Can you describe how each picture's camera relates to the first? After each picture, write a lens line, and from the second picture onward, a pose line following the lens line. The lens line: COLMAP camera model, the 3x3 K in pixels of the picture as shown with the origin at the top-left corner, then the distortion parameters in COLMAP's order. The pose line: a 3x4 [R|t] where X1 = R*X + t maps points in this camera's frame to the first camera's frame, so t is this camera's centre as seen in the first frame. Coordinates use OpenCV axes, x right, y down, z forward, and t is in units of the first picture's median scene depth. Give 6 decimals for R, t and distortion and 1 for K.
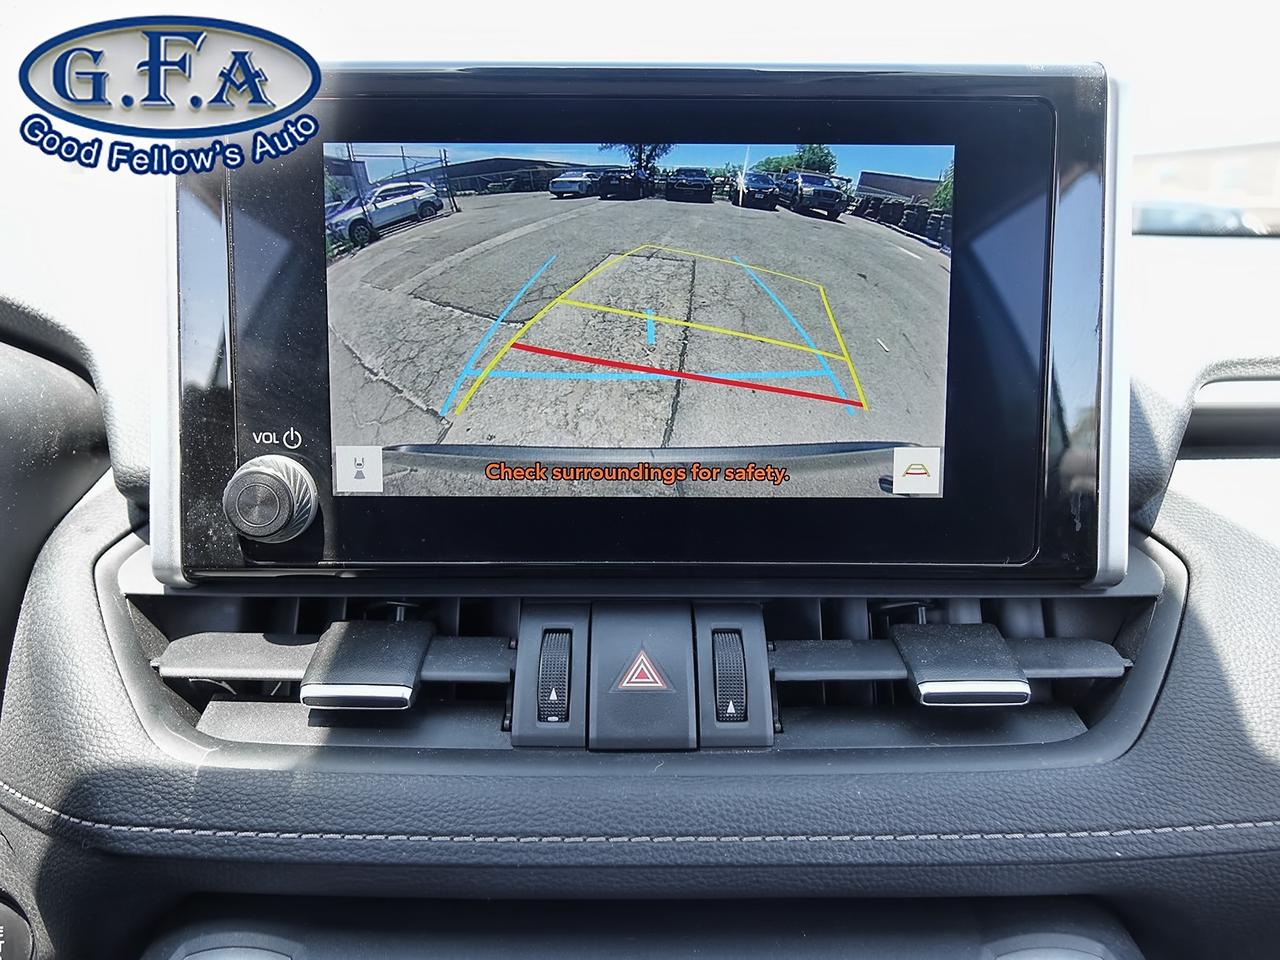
lens RADIAL K [[1054.9, 0, 643.2], [0, 1054.9, 474.7], [0, 0, 1]] dist [-0.020638, -0.004329]
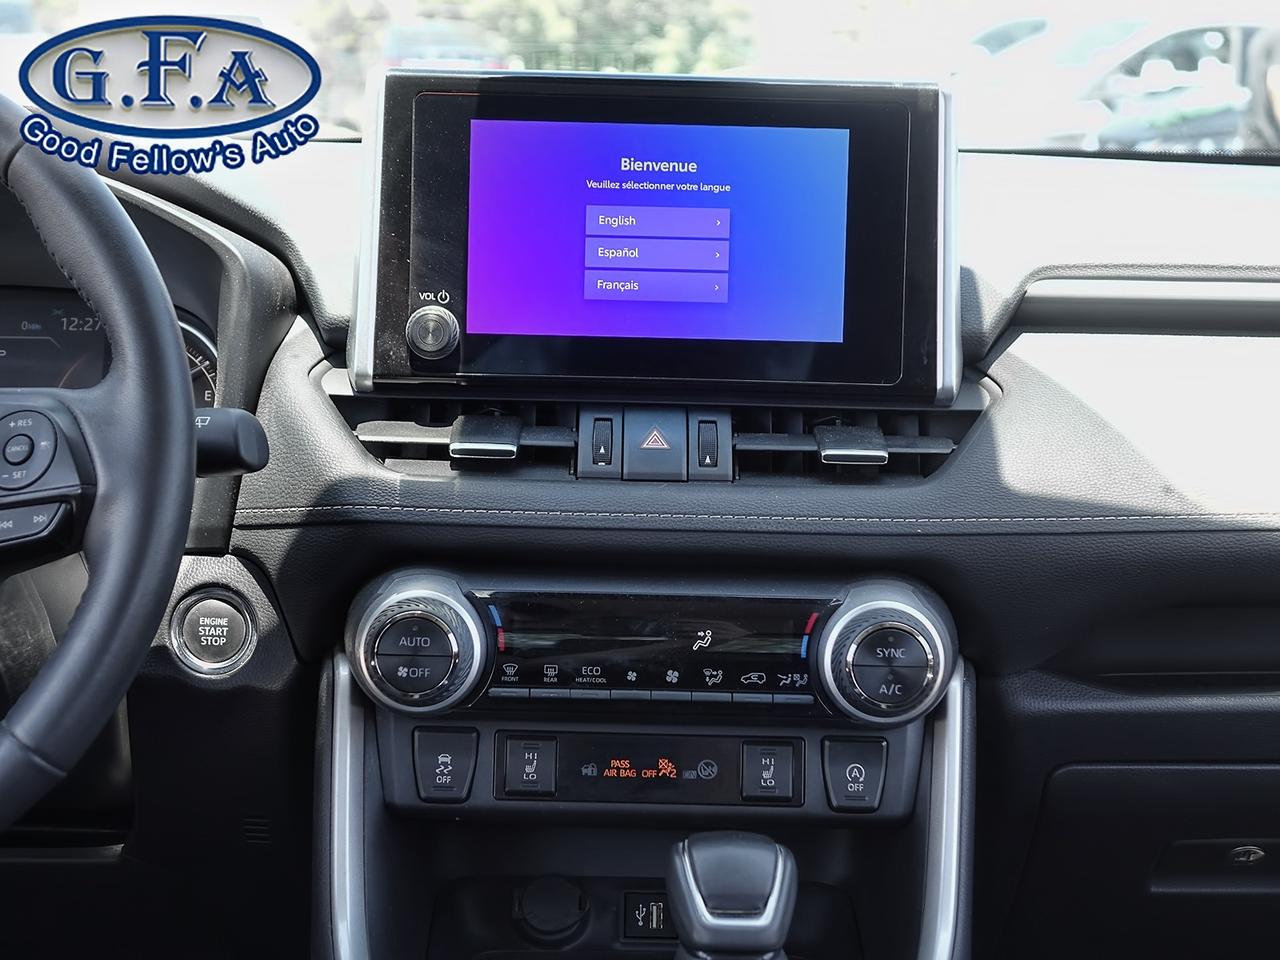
lens RADIAL K [[2185.5, 0, 632.6], [0, 2185.5, 477.7], [0, 0, 1]] dist [-0.008646, 0.000000]
pose [[0.999741, 0.022446, -0.003712, -0.021978], [-0.022569, 0.999053, -0.037207, 0.365434], [0.002873, 0.037281, 0.999301, -2.376482]]
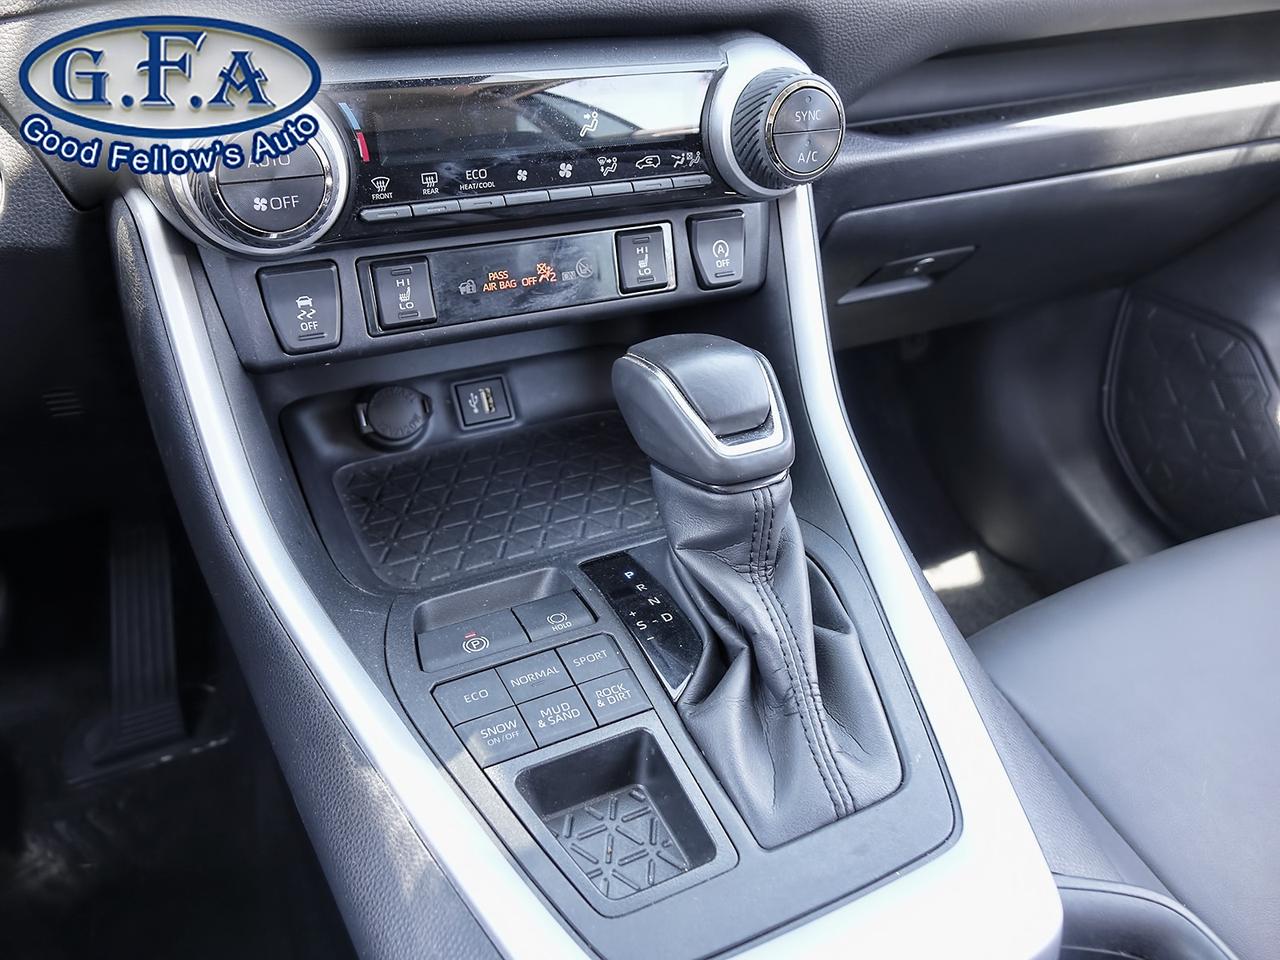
lens RADIAL K [[978.1, 0, 635.0], [0, 978.1, 478.5], [0, 0, 1]] dist [-0.009131, -0.001250]
pose [[0.900372, -0.210353, 0.380897, -0.453342], [0.061547, 0.928147, 0.367090, 0.448233], [-0.430747, -0.307074, 0.848624, -0.385465]]
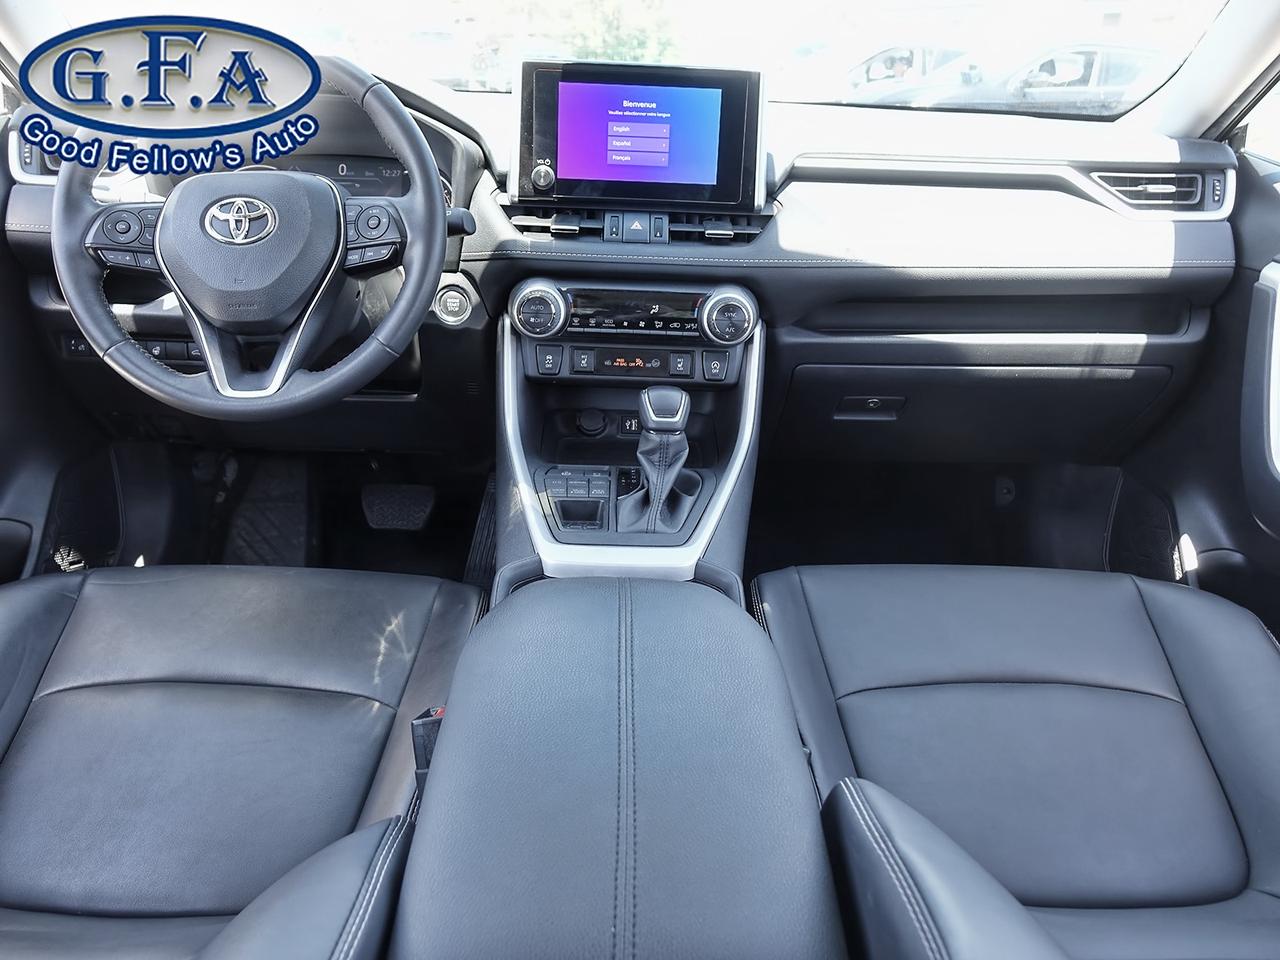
lens RADIAL K [[978.1, 0, 638.6], [0, 978.1, 479.5], [0, 0, 1]] dist [-0.009131, -0.001250]
pose [[0.999303, 0.034151, 0.015100, -0.015282], [-0.036299, 0.983289, 0.178397, 0.458935], [-0.008755, -0.178820, 0.983843, -2.729875]]
